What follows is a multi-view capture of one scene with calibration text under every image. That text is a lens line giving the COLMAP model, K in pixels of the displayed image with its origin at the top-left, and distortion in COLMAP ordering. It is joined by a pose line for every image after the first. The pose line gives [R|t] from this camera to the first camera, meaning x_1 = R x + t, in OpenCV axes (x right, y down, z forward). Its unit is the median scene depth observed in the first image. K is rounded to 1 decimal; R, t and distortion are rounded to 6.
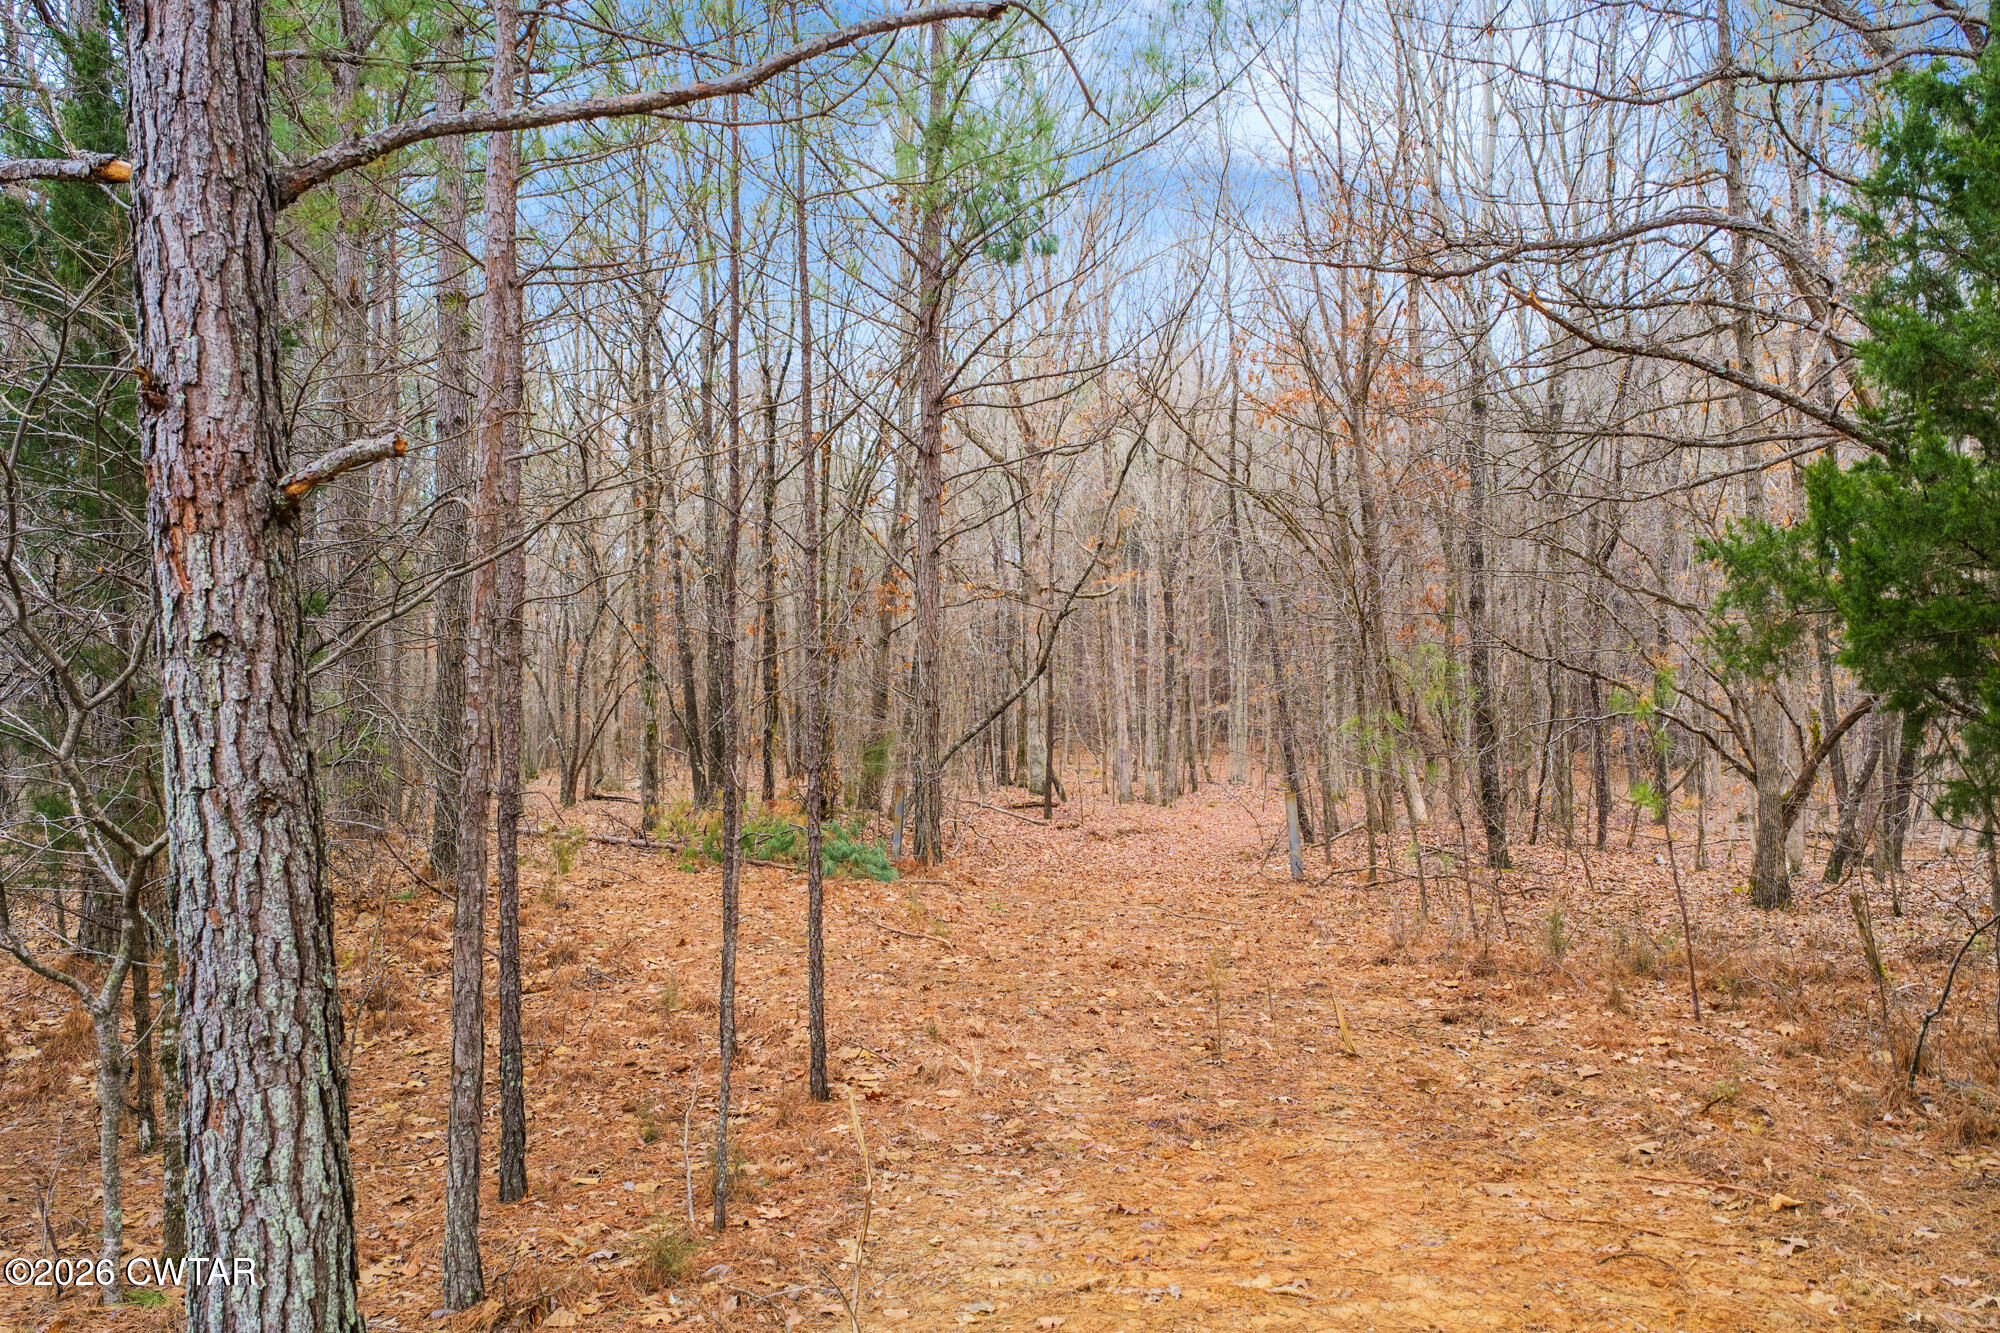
lens RADIAL K [[1652.1, 0, 1000.0], [0, 1652.1, 666.5], [0, 0, 1]] dist [0.004482, -0.000230]
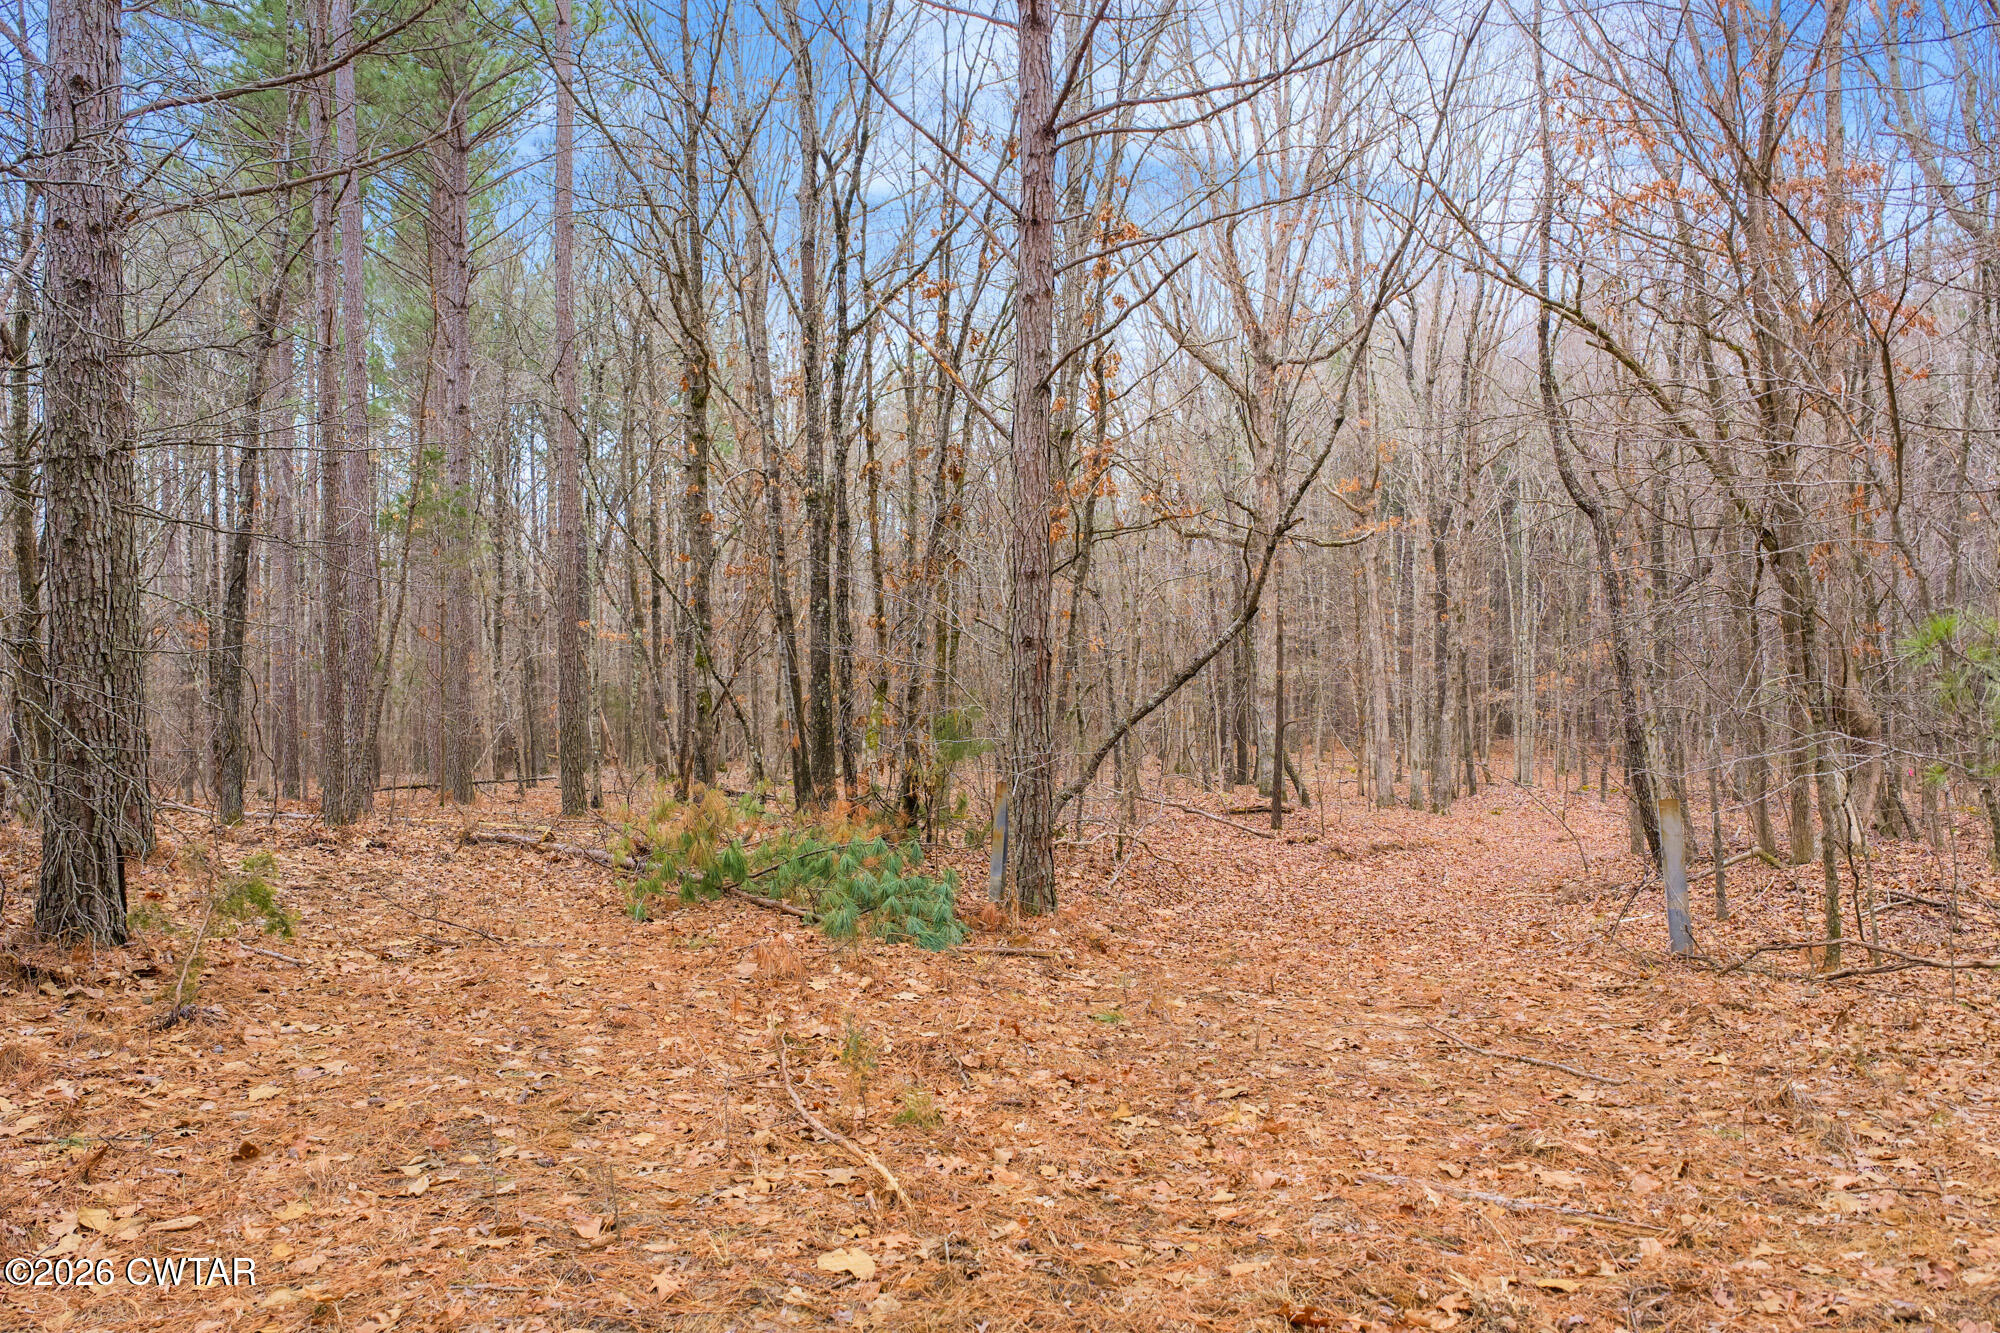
lens RADIAL K [[1652.1, 0, 1000.0], [0, 1652.1, 666.5], [0, 0, 1]] dist [0.004482, -0.000230]
pose [[0.987756, 0.000149, -0.156005, 0.018373], [0.000013, 0.999999, 0.001035, 0.014724], [0.156005, -0.001024, 0.987756, 0.199489]]
